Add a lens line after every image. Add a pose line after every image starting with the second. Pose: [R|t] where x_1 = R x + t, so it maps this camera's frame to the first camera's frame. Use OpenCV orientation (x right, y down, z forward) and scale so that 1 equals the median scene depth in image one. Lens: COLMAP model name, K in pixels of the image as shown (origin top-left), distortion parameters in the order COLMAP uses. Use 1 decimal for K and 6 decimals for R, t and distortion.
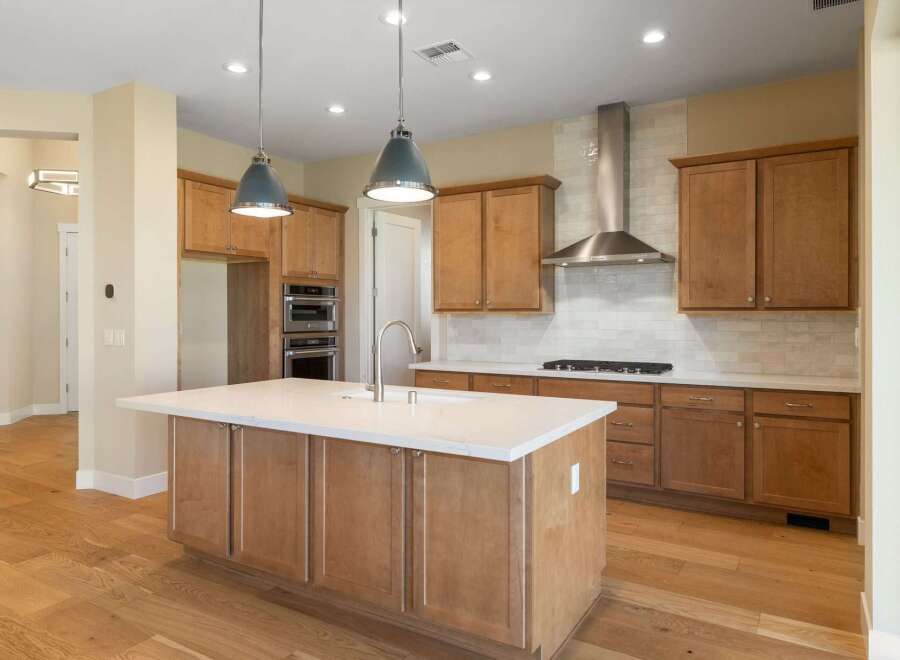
lens RADIAL K [[604.0, 0, 450.7], [0, 604.0, 315.0], [0, 0, 1]] dist [0.001259, -0.000327]
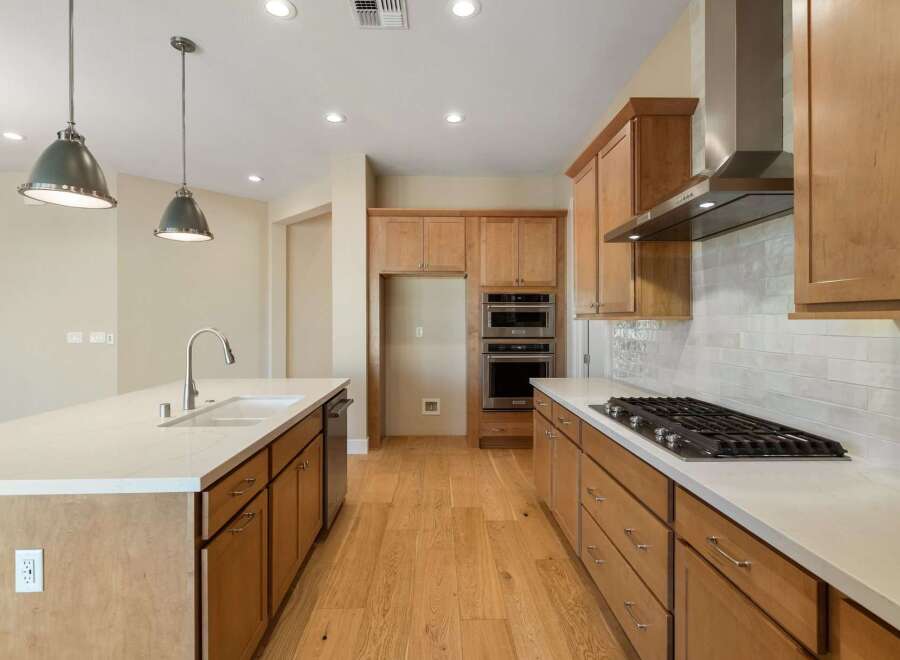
lens RADIAL K [[456.6, 0, 450.0], [0, 456.6, 330.0], [0, 0, 1]] dist [0.001978, 0.000460]
pose [[0.542955, 0.015764, -0.839614, 0.537530], [0.001925, 0.999798, 0.020016, -0.002234], [0.839759, -0.012484, 0.542815, 0.686111]]
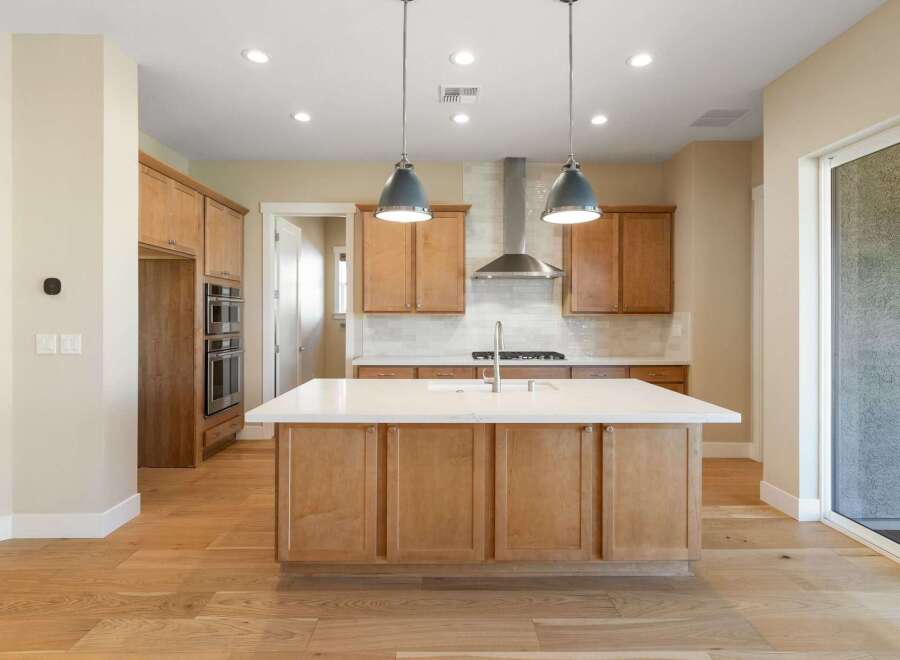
lens RADIAL K [[495.2, 0, 448.4], [0, 495.2, 316.4], [0, 0, 1]] dist [0.001907, 0.000136]
pose [[0.850458, 0.000744, 0.526042, -0.500379], [-0.001600, 0.999998, 0.001172, -0.001587], [-0.526040, -0.001839, 0.850458, 0.176637]]
